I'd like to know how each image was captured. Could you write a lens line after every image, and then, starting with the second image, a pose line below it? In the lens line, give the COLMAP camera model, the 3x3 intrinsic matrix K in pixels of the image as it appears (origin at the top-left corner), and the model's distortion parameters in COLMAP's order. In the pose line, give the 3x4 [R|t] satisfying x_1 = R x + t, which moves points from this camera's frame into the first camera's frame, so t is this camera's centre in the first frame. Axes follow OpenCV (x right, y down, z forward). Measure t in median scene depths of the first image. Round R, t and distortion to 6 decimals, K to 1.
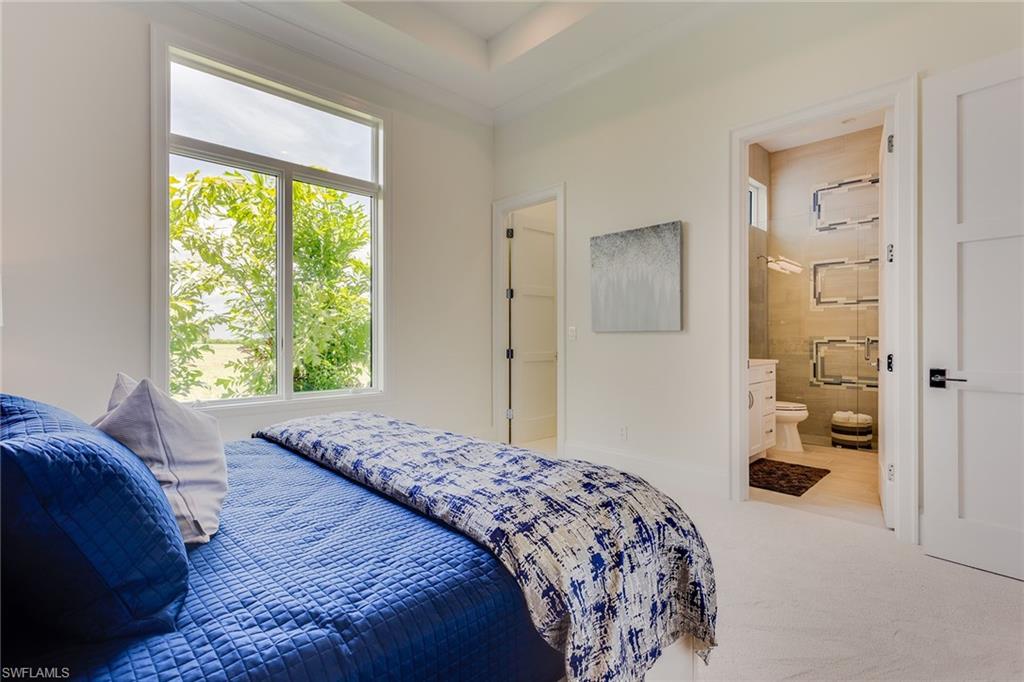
lens RADIAL K [[481.8, 0, 512.0], [0, 481.8, 341.0], [0, 0, 1]] dist [0.000196, 0.000123]
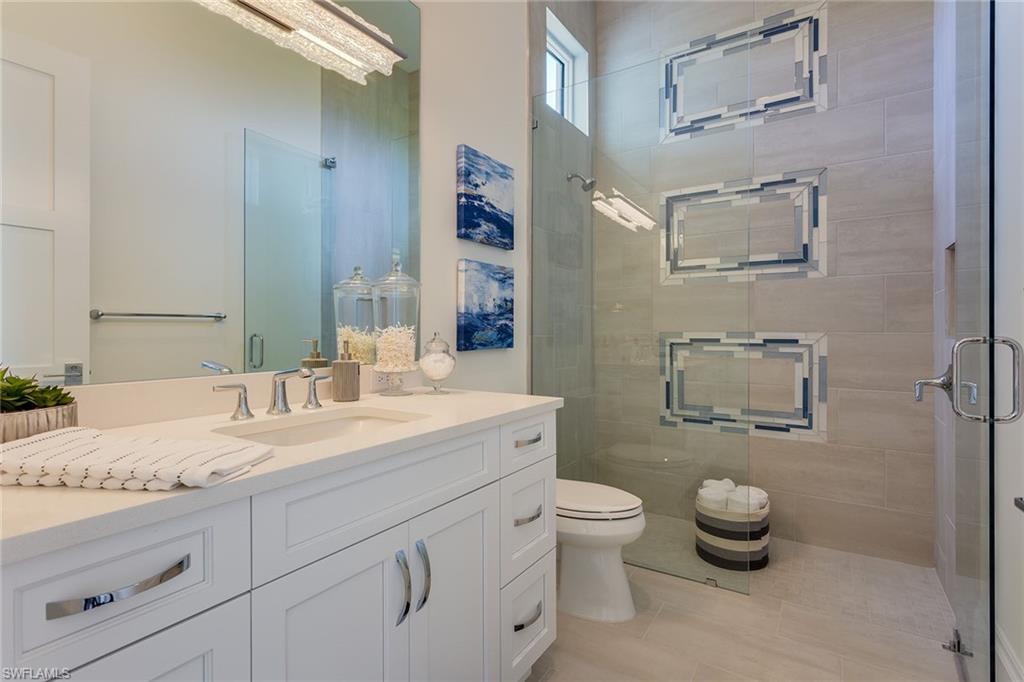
lens RADIAL K [[490.1, 0, 510.3], [0, 490.1, 329.1], [0, 0, 1]] dist [-0.001113, 0.000028]
pose [[0.974437, 0.004481, 0.224617, 0.339409], [-0.002373, 0.999951, -0.009654, -0.006764], [-0.224649, 0.008874, 0.974399, 0.514945]]
